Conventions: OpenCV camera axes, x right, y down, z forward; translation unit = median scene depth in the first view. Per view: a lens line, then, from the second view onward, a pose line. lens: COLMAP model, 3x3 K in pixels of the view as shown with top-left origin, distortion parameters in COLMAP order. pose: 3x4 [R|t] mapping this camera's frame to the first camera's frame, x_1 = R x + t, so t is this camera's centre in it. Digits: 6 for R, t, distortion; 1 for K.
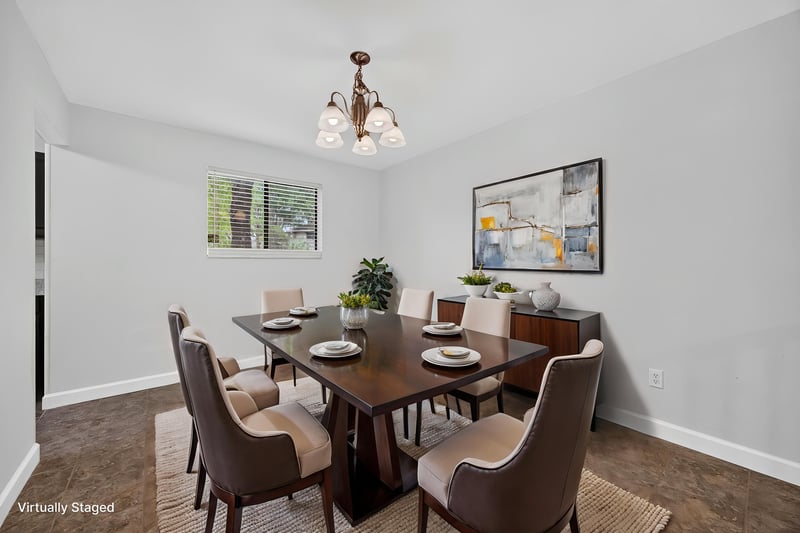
lens RADIAL K [[310.9, 0, 398.3], [0, 310.9, 261.4], [0, 0, 1]] dist [-0.000989, 0.000097]
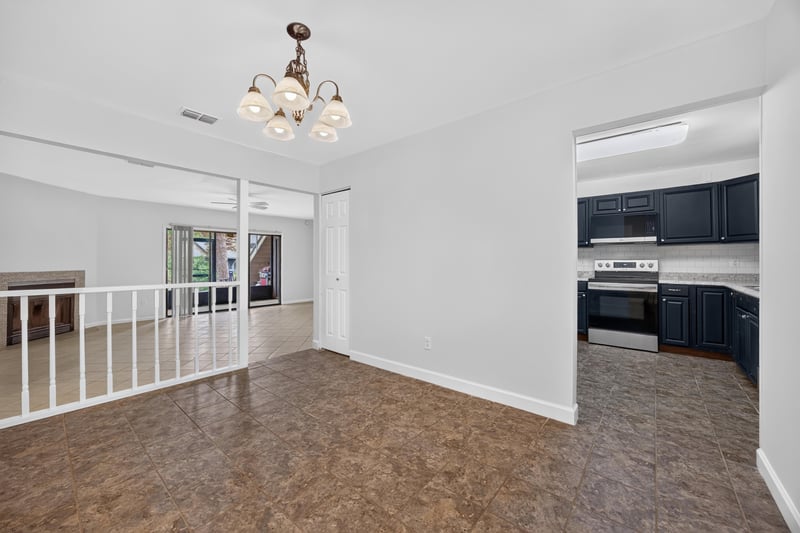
lens RADIAL K [[307.0, 0, 407.0], [0, 307.0, 257.4], [0, 0, 1]] dist [0.000139, 0.000140]
pose [[-0.975725, 0.002489, -0.218983, -0.222774], [0.006235, 0.999846, -0.016418, -0.005239], [0.218909, -0.017385, -0.975590, 1.825053]]
